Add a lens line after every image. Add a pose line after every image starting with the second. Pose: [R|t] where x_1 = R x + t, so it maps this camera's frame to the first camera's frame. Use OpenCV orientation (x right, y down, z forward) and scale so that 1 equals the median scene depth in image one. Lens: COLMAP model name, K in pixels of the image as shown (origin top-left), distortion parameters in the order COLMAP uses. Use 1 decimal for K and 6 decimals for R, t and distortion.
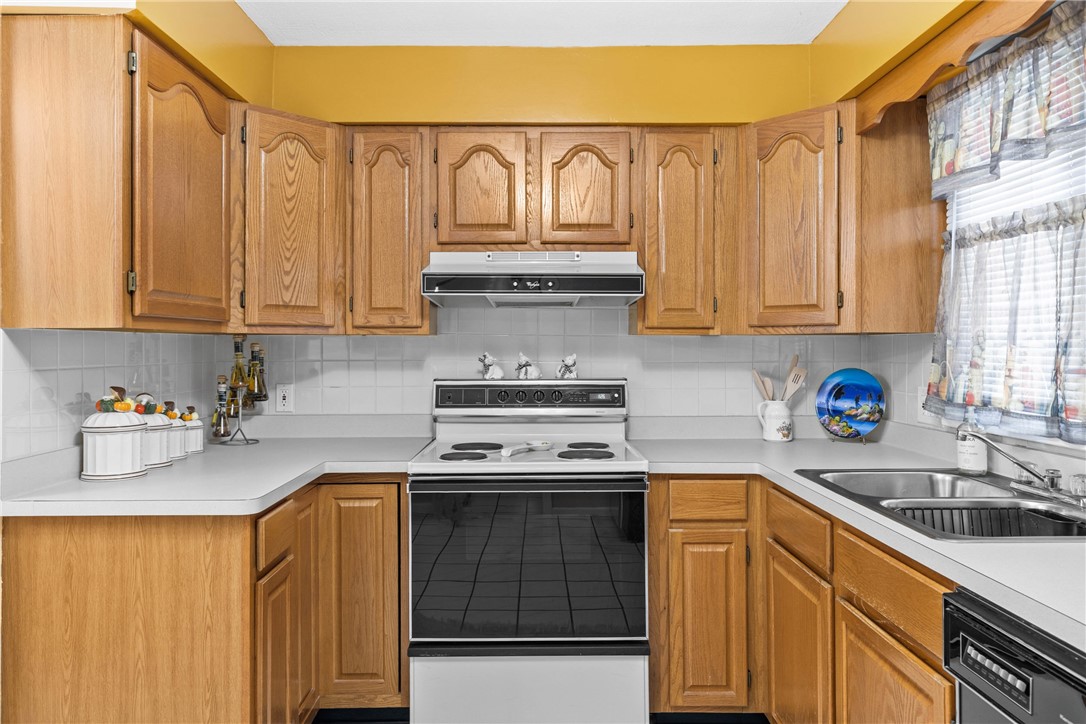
lens RADIAL K [[739.0, 0, 536.4], [0, 739.0, 339.8], [0, 0, 1]] dist [0.000202, -0.002342]
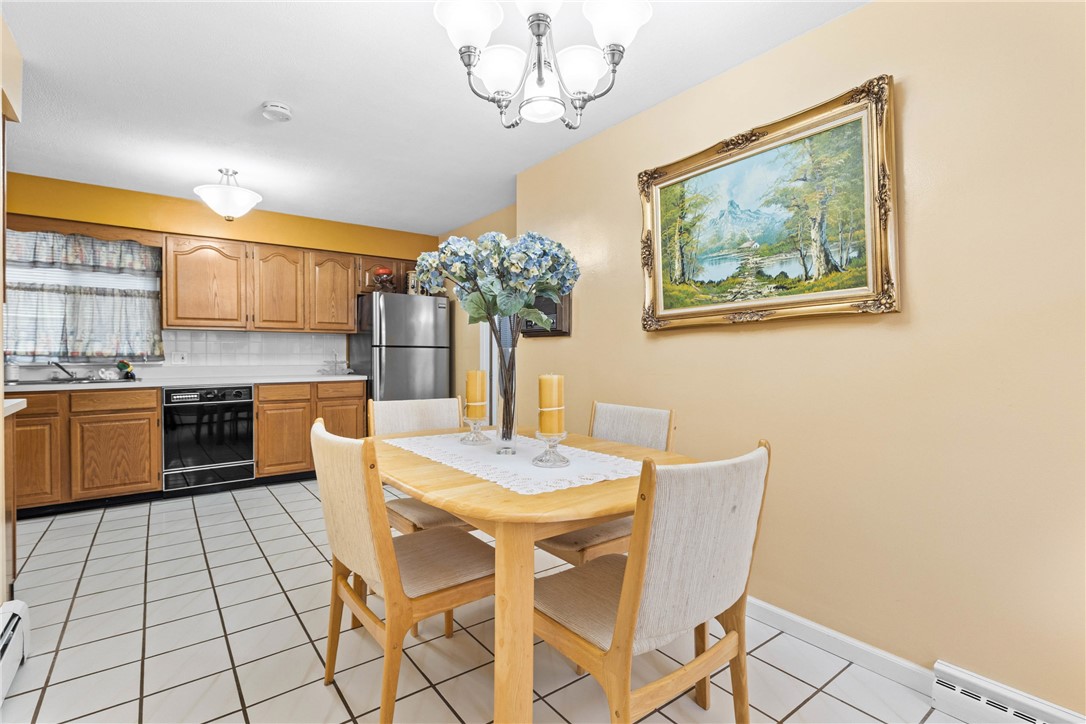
lens RADIAL K [[515.0, 0, 539.7], [0, 515.0, 357.9], [0, 0, 1]] dist [-0.001919, -0.000493]
pose [[-0.600895, -0.005838, 0.799307, -1.700940], [-0.008539, 0.999963, 0.000884, 0.074679], [-0.799282, -0.006294, -0.600923, 0.554740]]
